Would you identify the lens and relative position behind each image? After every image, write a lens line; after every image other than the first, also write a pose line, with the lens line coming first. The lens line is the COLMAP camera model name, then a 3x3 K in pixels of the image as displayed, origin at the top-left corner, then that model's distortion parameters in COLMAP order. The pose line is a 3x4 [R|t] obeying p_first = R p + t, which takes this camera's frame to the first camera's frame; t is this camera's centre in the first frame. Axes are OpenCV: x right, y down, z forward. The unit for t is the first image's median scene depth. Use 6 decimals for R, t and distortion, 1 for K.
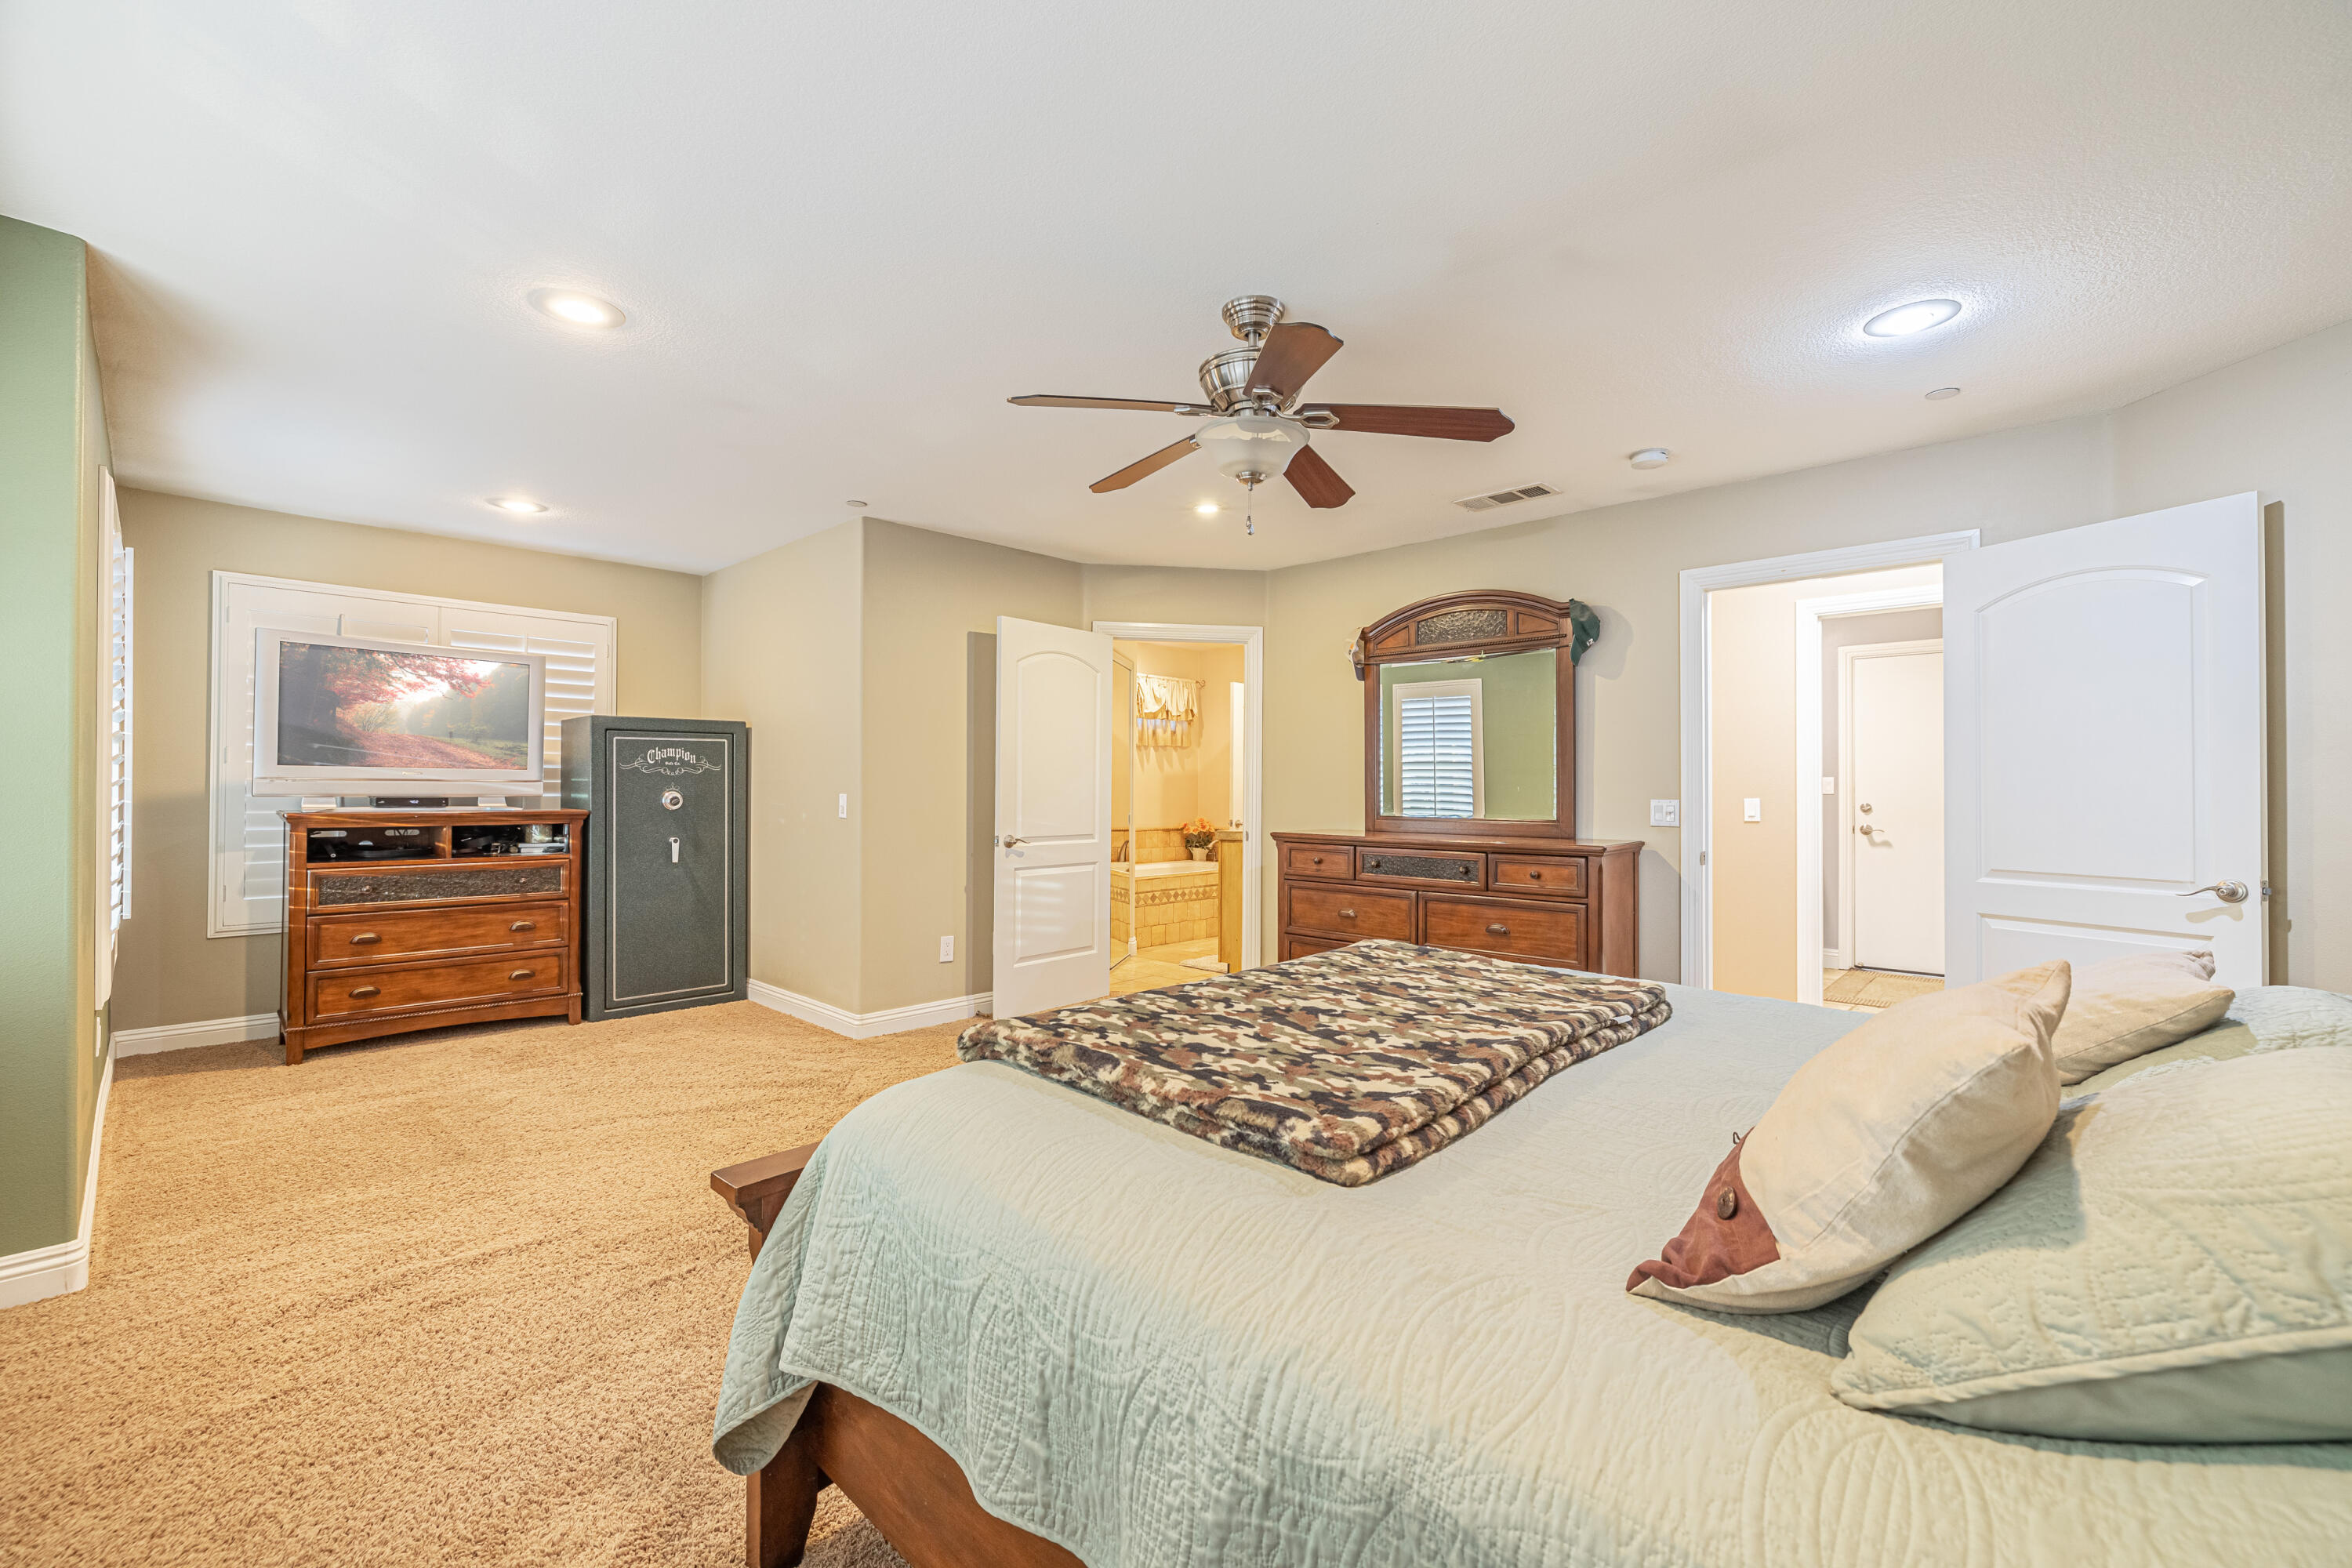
lens RADIAL K [[978.4, 0, 1179.6], [0, 978.4, 783.9], [0, 0, 1]] dist [-0.000236, -0.000046]
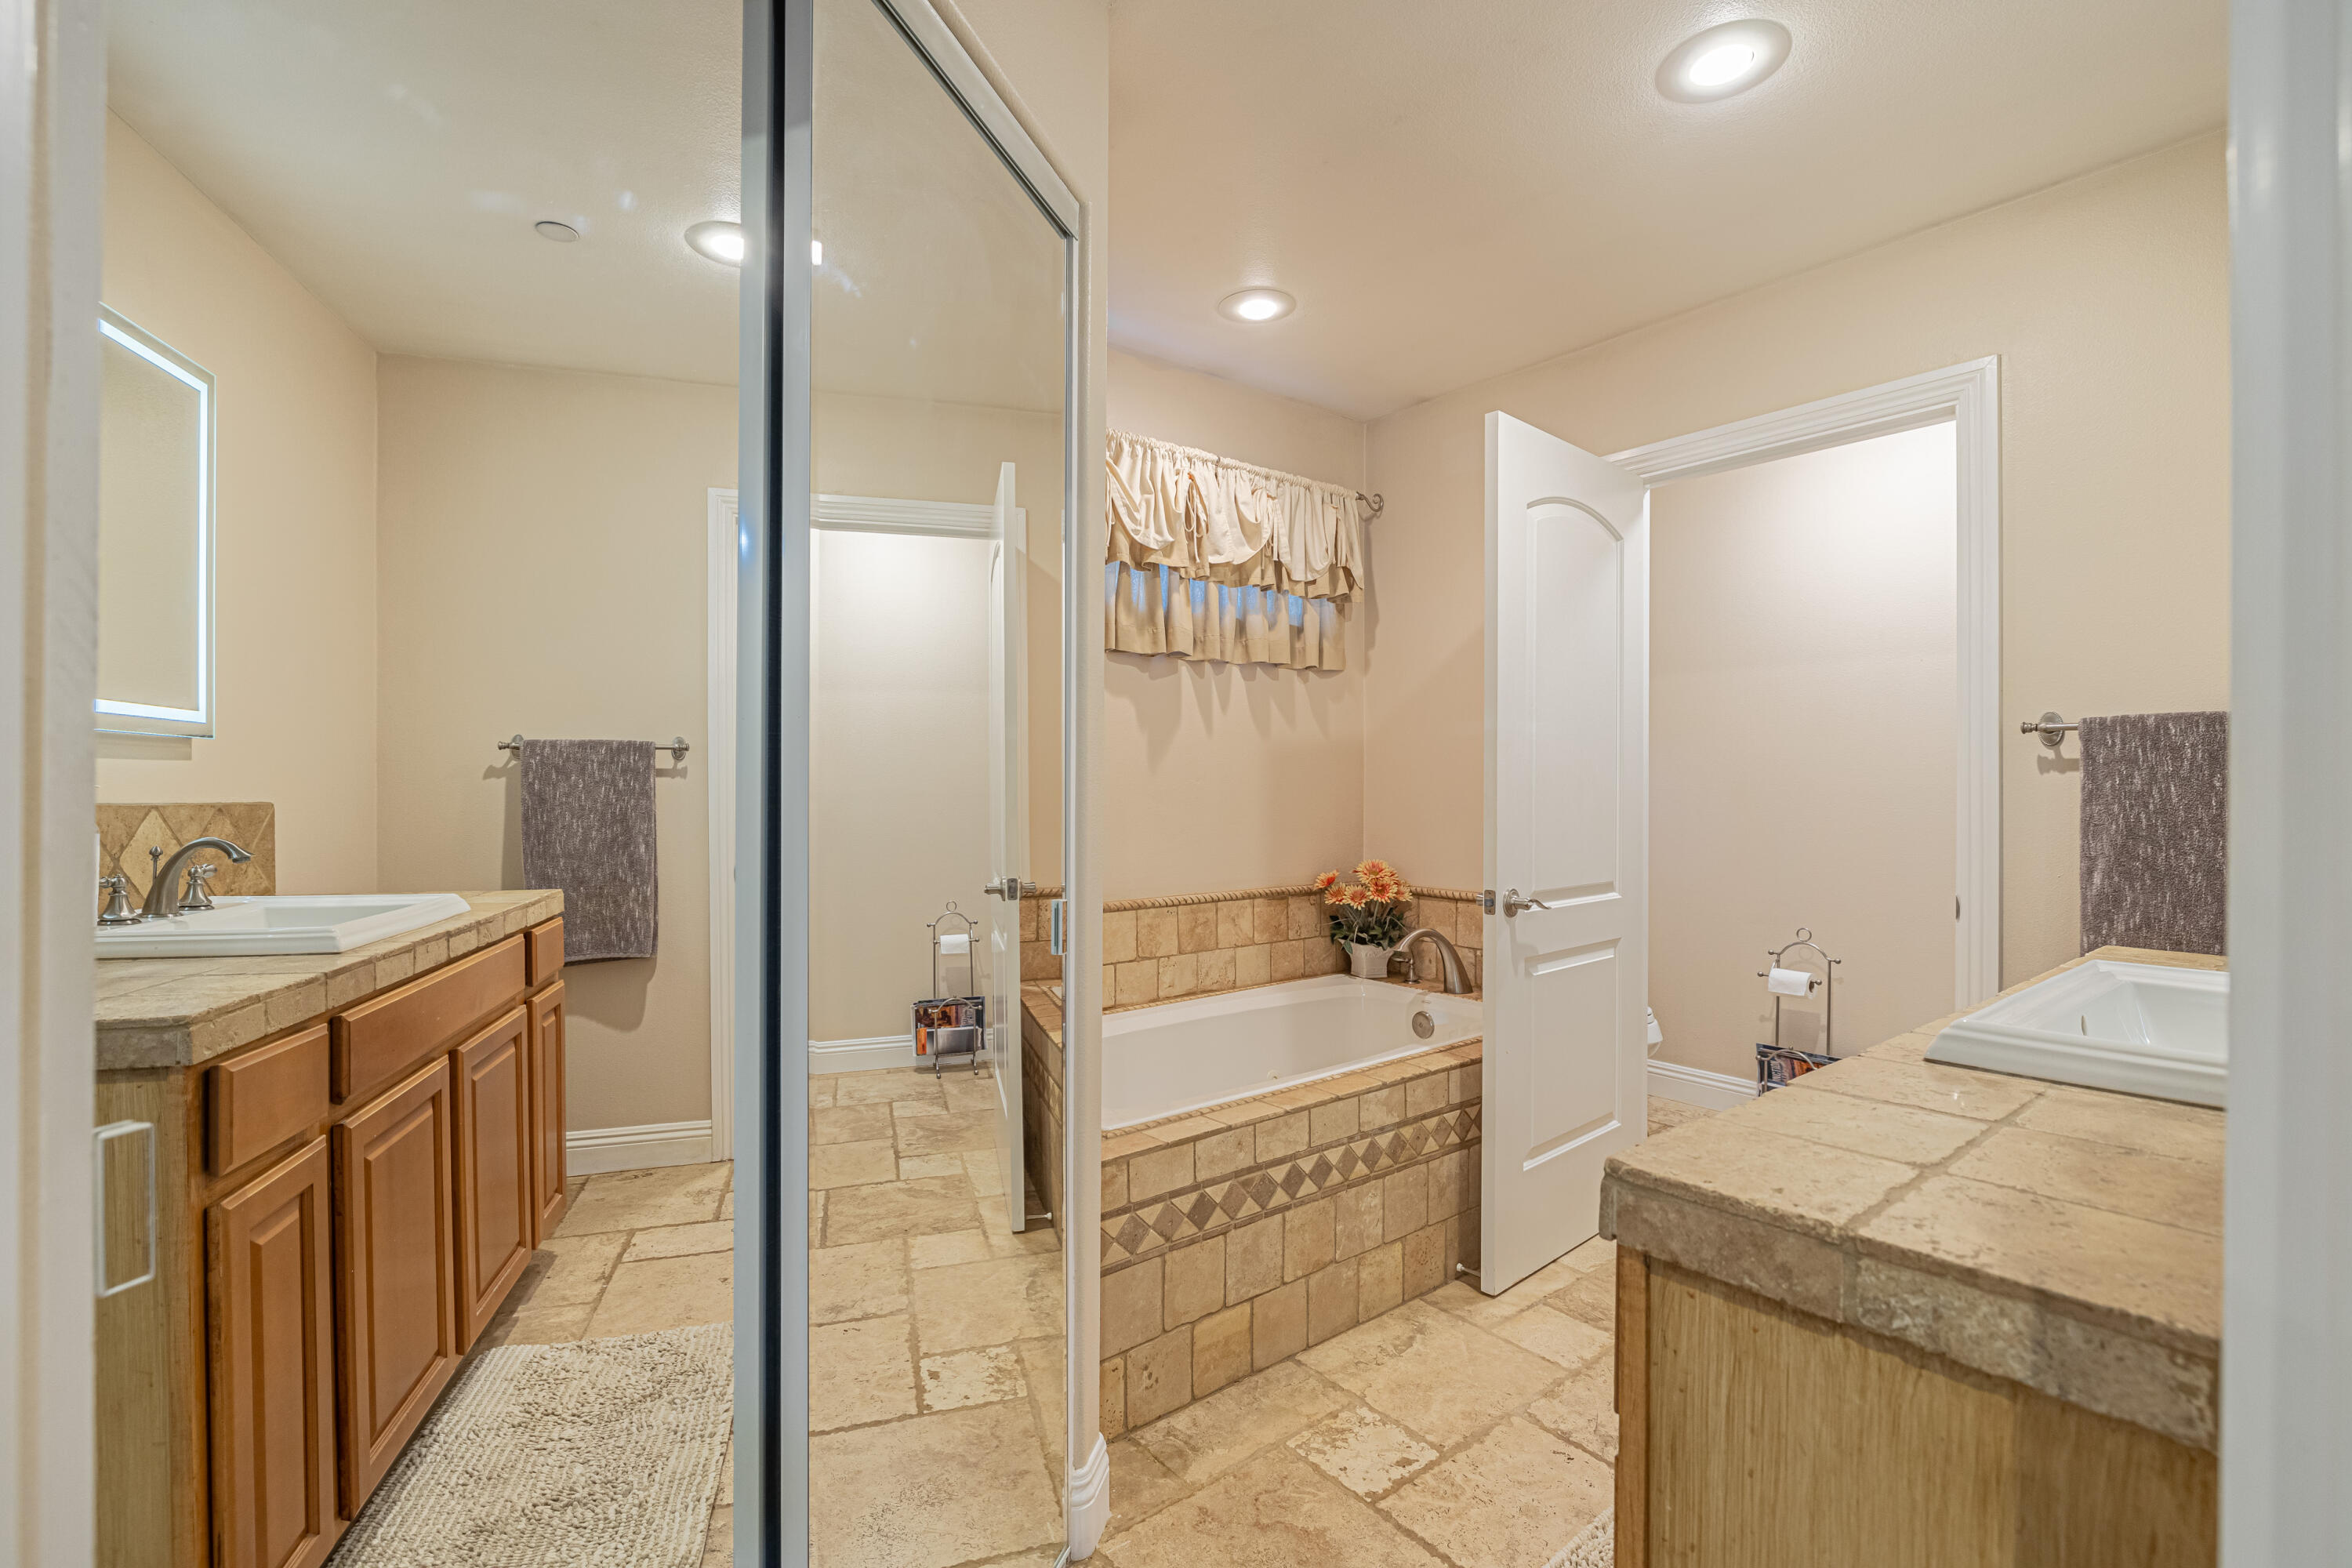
lens RADIAL K [[1009.0, 0, 1176.9], [0, 1009.0, 783.0], [0, 0, 1]] dist [0.004310, -0.000553]
pose [[0.988992, -0.002624, -0.147945, 0.005167], [0.003192, 0.999988, 0.003599, 0.003307], [0.147934, -0.004032, 0.988989, 0.622790]]
